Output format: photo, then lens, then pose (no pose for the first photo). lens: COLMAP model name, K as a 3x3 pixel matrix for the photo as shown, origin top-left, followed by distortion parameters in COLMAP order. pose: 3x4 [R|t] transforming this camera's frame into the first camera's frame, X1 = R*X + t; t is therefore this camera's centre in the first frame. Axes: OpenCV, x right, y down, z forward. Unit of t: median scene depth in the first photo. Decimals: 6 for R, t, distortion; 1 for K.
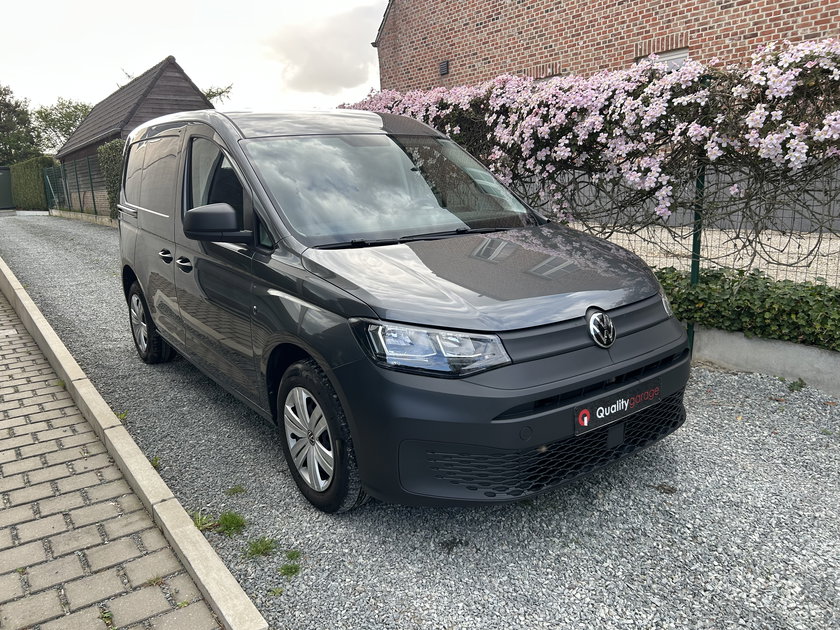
lens RADIAL K [[626.1, 0, 406.4], [0, 626.1, 304.2], [0, 0, 1]] dist [0.041216, -0.041795]
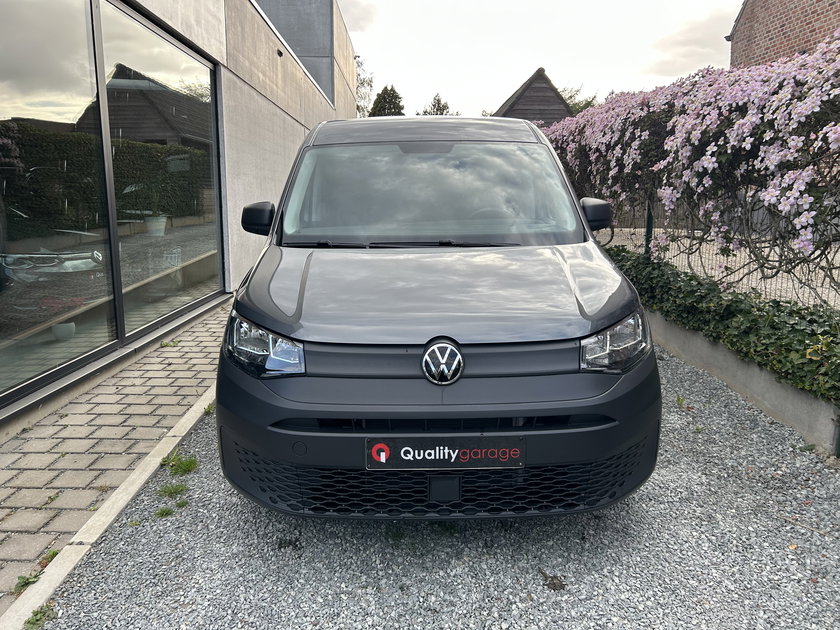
lens RADIAL K [[626.1, 0, 413.7], [0, 626.1, 311.5], [0, 0, 1]] dist [0.041216, -0.041795]
pose [[0.821540, 0.146971, -0.550883, 0.760301], [-0.147634, 0.988087, 0.043445, -0.063885], [0.550705, 0.045638, 0.833451, 0.254925]]
